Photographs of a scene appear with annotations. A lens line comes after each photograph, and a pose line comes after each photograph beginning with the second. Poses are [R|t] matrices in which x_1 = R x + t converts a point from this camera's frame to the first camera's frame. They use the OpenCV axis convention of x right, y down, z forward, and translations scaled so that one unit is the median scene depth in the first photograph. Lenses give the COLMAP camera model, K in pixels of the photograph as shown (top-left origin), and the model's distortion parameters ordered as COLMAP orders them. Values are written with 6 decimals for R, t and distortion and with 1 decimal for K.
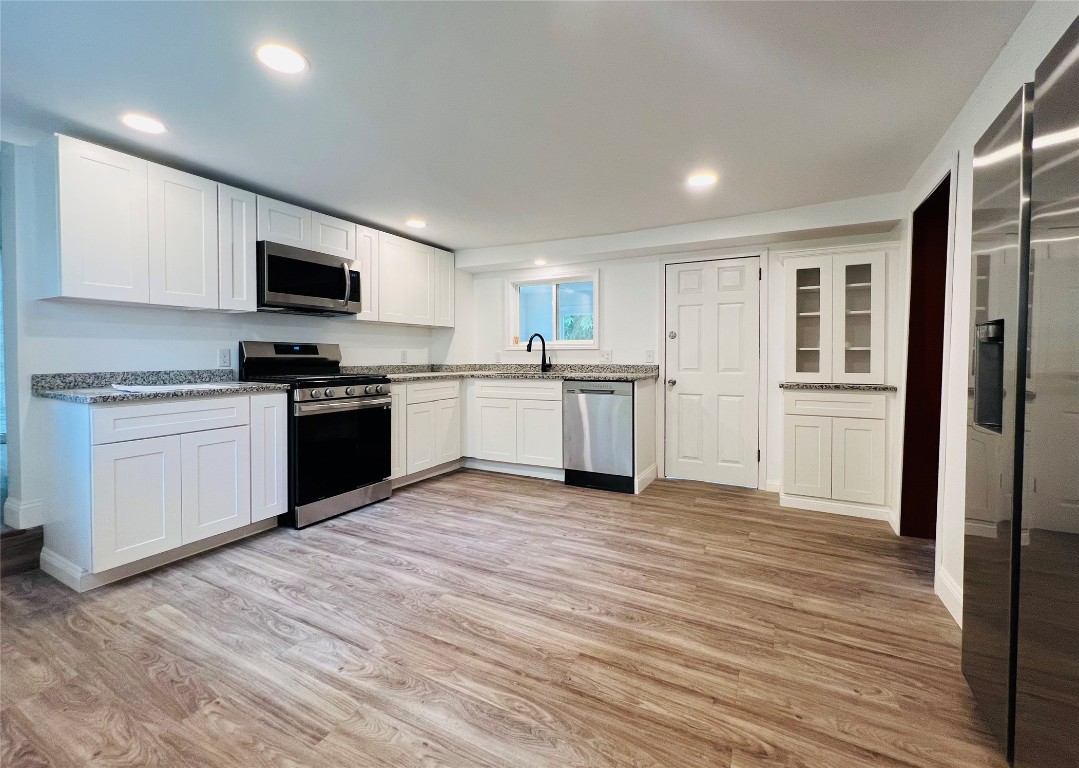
lens RADIAL K [[452.4, 0, 542.4], [0, 452.4, 364.7], [0, 0, 1]] dist [-0.003367, 0.001795]
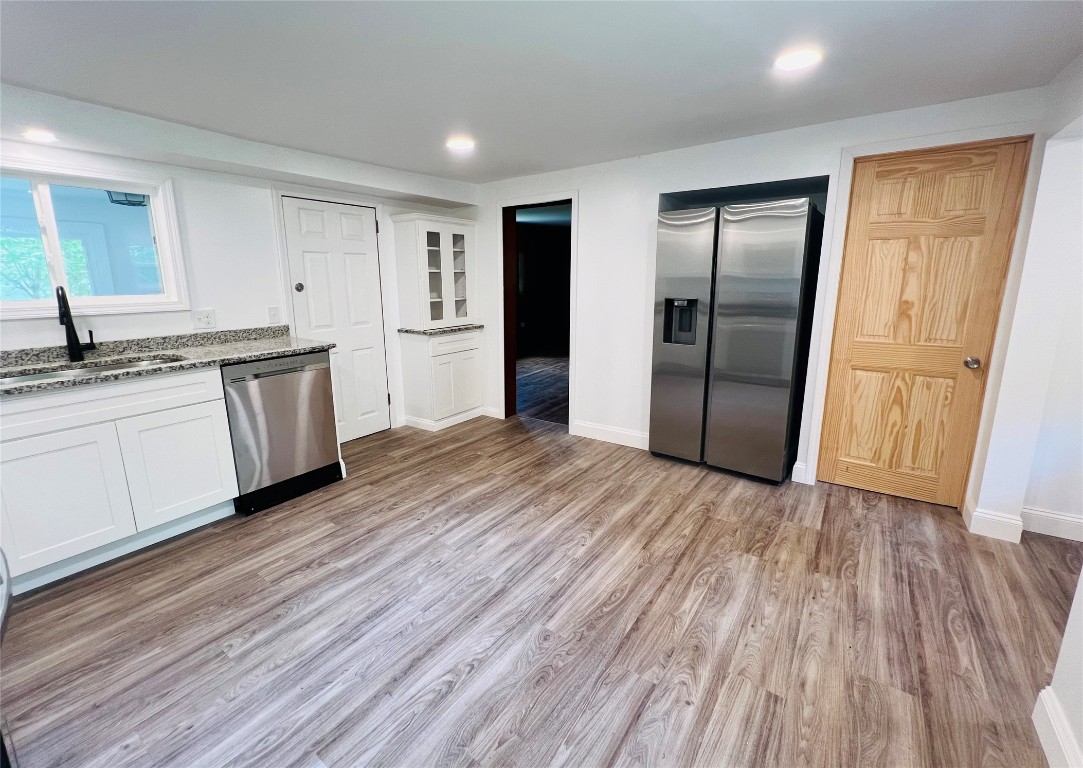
lens RADIAL K [[454.1, 0, 538.6], [0, 454.1, 368.7], [0, 0, 1]] dist [-0.003367, 0.001795]
pose [[0.145087, -0.196684, 0.969673, -0.804035], [0.025499, 0.980460, 0.195057, -0.117322], [-0.989090, -0.003575, 0.147267, 0.750443]]
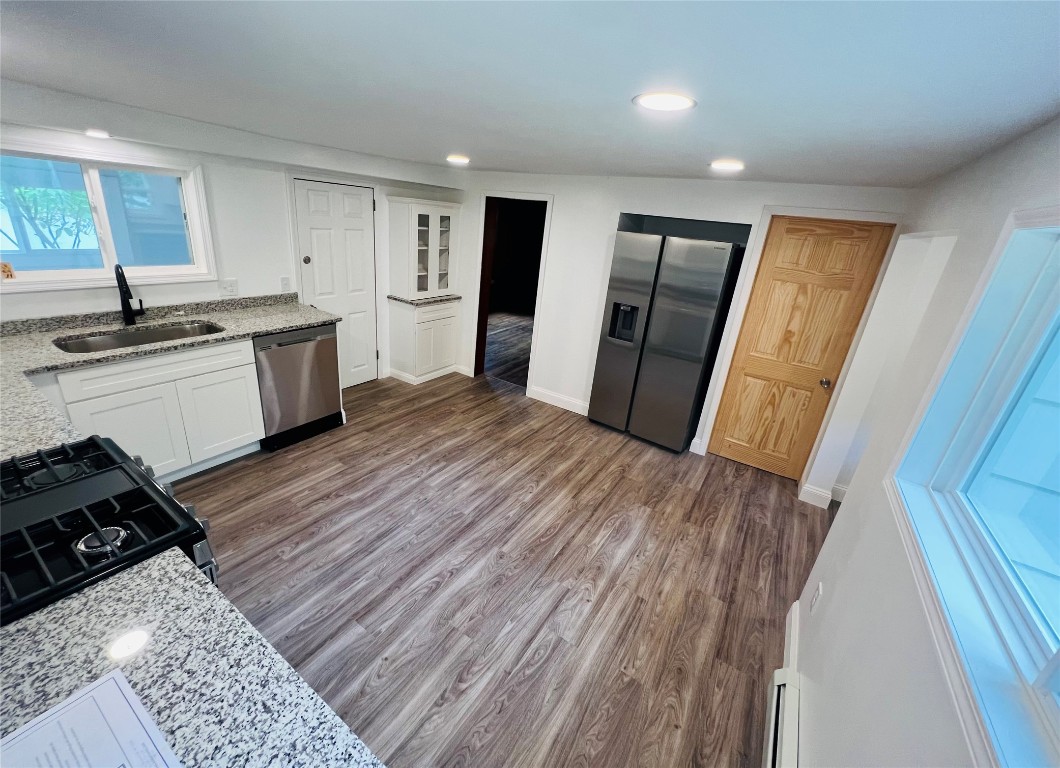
lens RADIAL K [[421.5, 0, 527.6], [0, 421.5, 371.9], [0, 0, 1]] dist [-0.003396, 0.001240]
pose [[0.100155, -0.336296, 0.936415, -0.966363], [-0.078307, 0.935564, 0.344366, -0.312878], [-0.991886, -0.107818, 0.067367, 0.761092]]
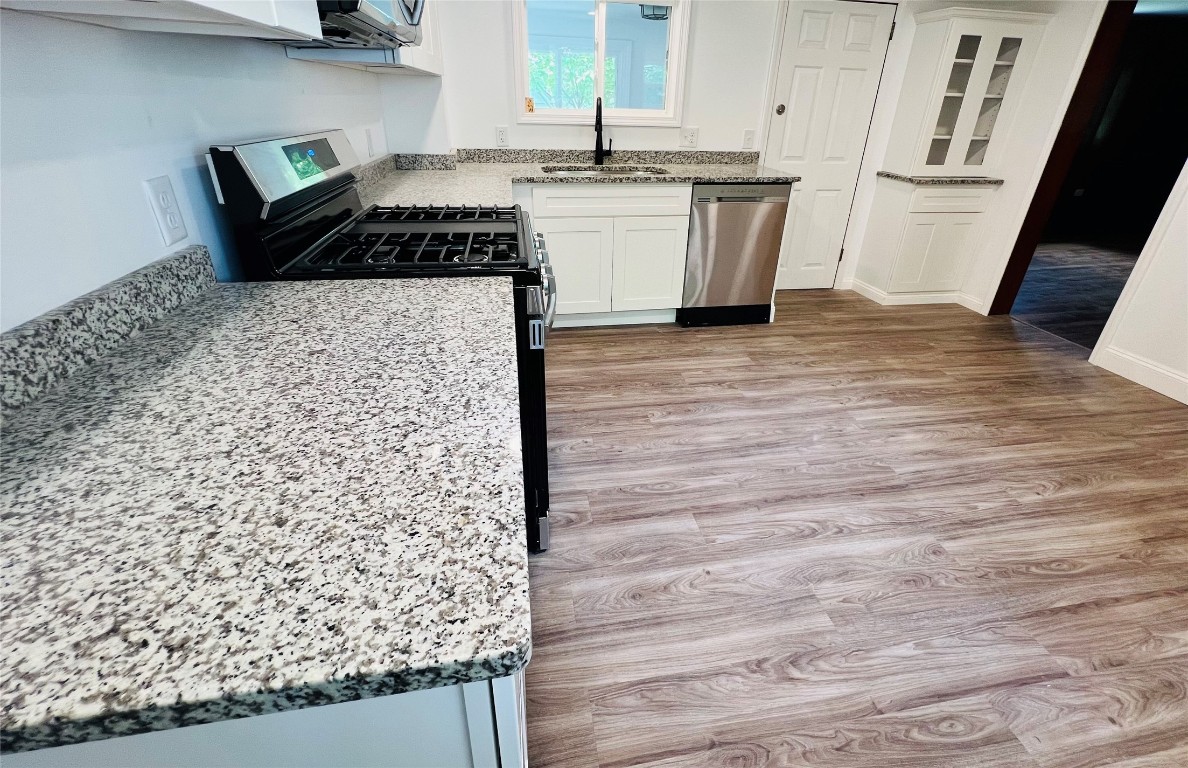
lens RADIAL K [[517.7, 0, 615.6], [0, 517.7, 353.5], [0, 0, 1]] dist [-0.003113, 0.001467]
pose [[0.786495, -0.248249, 0.565507, -0.863006], [-0.018626, 0.905707, 0.423495, -0.095719], [-0.617316, -0.343610, 0.707710, 0.708138]]
